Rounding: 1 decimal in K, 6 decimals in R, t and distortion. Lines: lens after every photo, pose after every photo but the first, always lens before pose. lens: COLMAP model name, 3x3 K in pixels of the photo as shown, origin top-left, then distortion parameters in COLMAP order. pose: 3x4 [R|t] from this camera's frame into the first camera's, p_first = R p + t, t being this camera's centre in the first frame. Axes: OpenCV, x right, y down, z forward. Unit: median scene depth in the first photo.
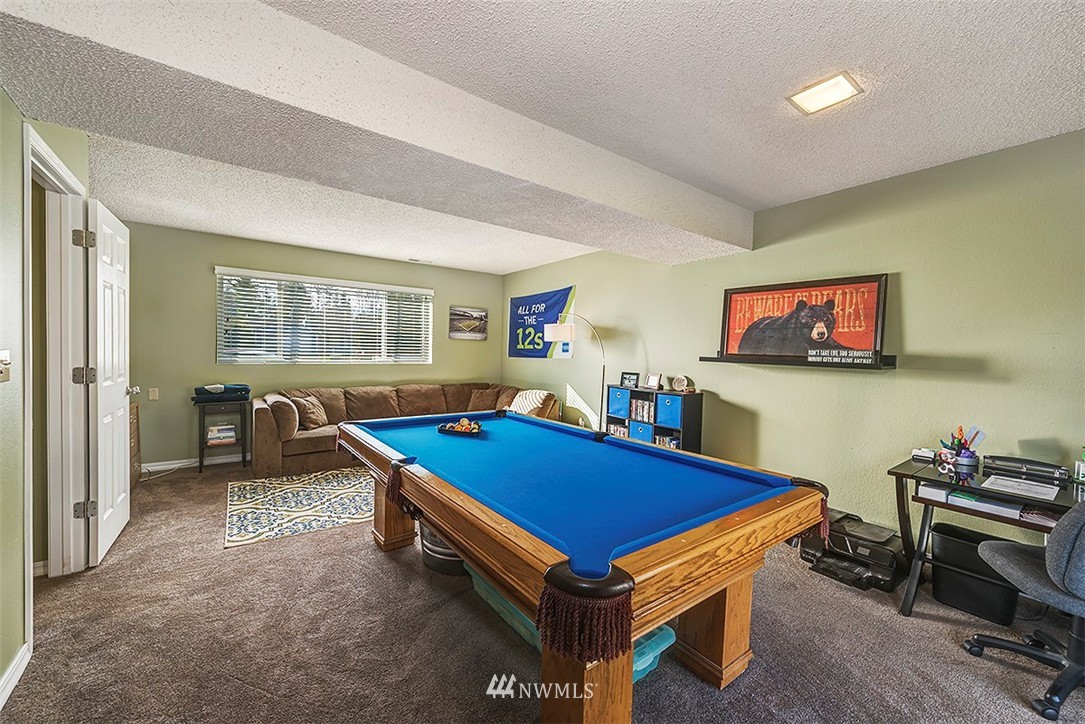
lens RADIAL K [[426.7, 0, 541.8], [0, 426.7, 366.1], [0, 0, 1]] dist [0.014868, 0.000023]
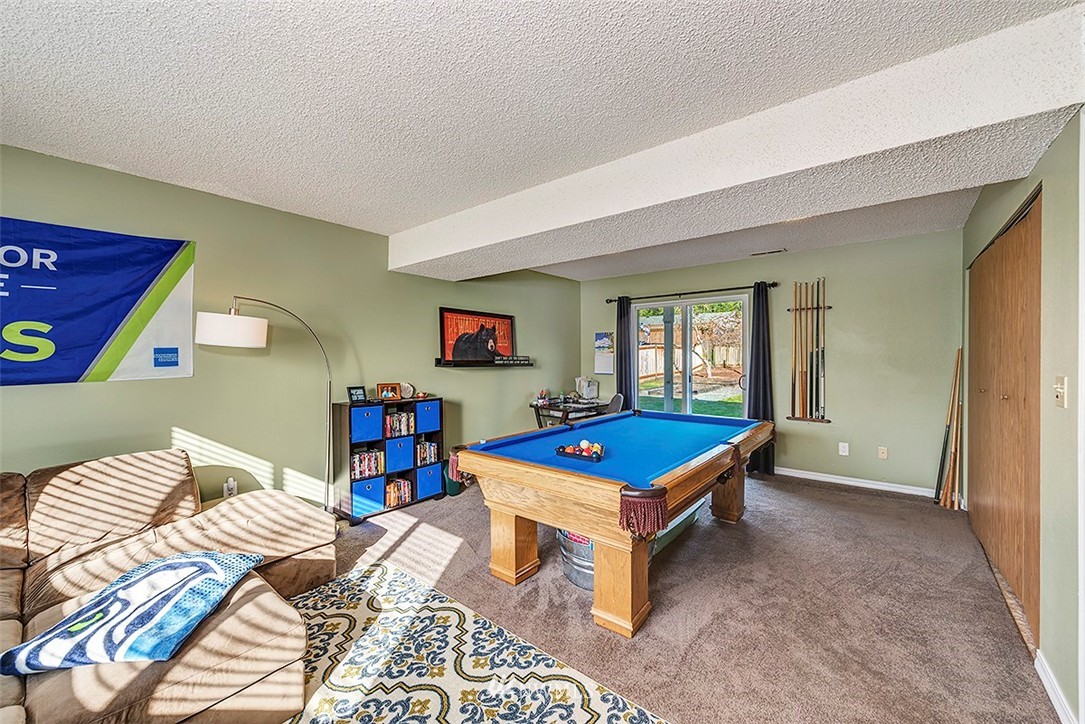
lens RADIAL K [[426.7, 0, 541.8], [0, 426.7, 366.1], [0, 0, 1]] dist [0.014868, 0.000023]
pose [[-0.232180, -0.043032, 0.971720, -0.749640], [0.032237, 0.998132, 0.051904, -0.061618], [-0.972138, 0.043376, -0.230359, 0.930633]]
